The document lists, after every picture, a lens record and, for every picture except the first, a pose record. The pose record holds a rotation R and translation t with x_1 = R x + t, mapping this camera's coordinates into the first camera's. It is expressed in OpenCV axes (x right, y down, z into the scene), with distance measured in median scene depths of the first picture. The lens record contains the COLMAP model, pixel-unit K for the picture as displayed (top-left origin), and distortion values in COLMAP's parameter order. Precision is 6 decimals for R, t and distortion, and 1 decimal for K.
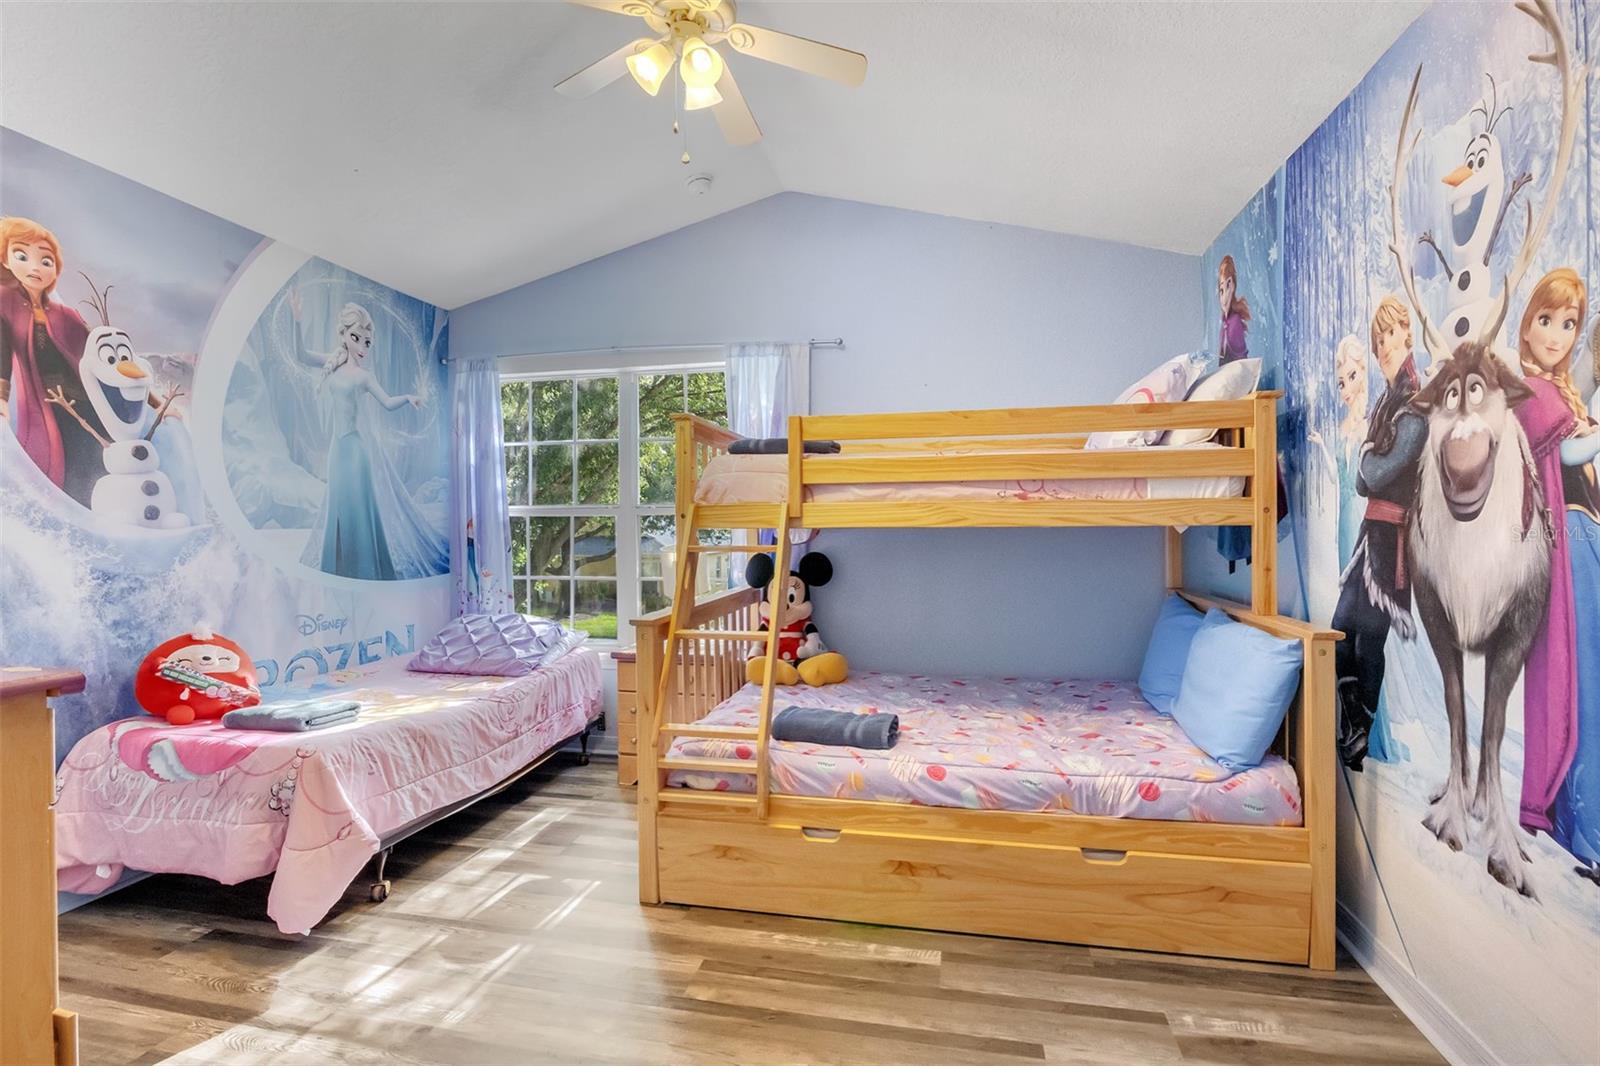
lens RADIAL K [[766.1, 0, 800.0], [0, 766.1, 533.0], [0, 0, 1]] dist [-0.018205, 0.000104]
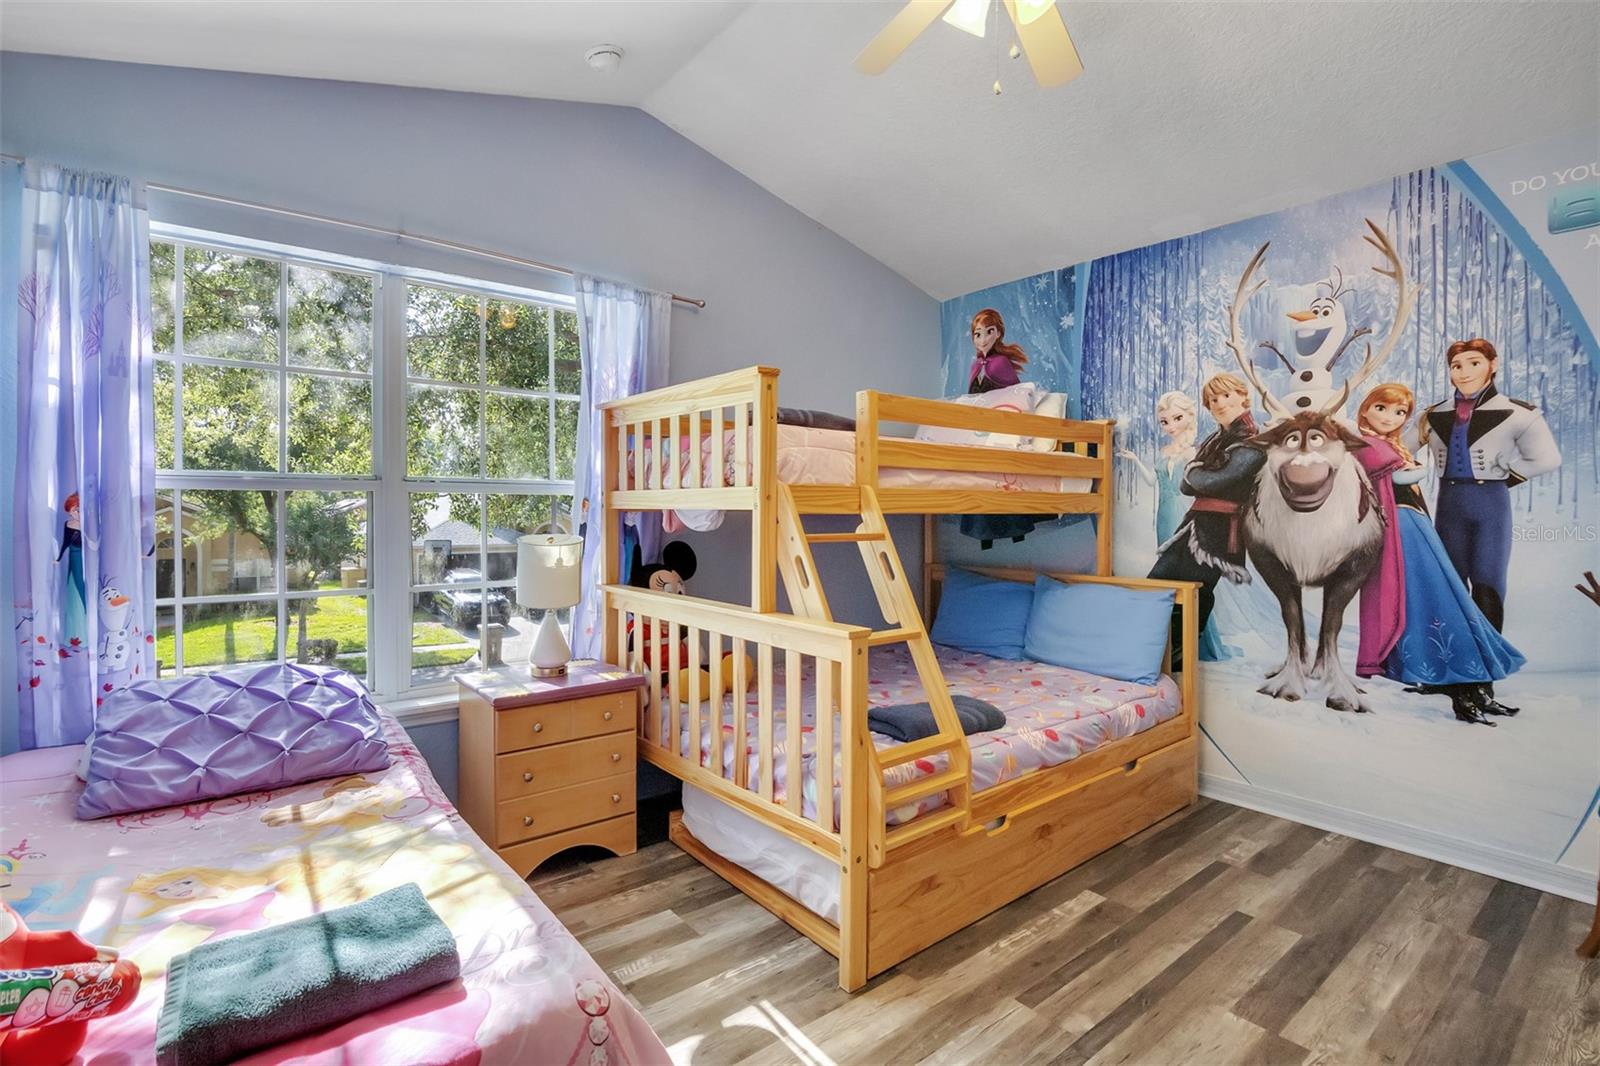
lens RADIAL K [[739.2, 0, 797.4], [0, 739.2, 515.3], [0, 0, 1]] dist [-0.017832, 0.000086]
pose [[0.639282, 0.003249, 0.768966, -0.844245], [0.000041, 0.999991, -0.004260, -0.000818], [-0.768972, 0.002755, 0.639276, 0.576756]]
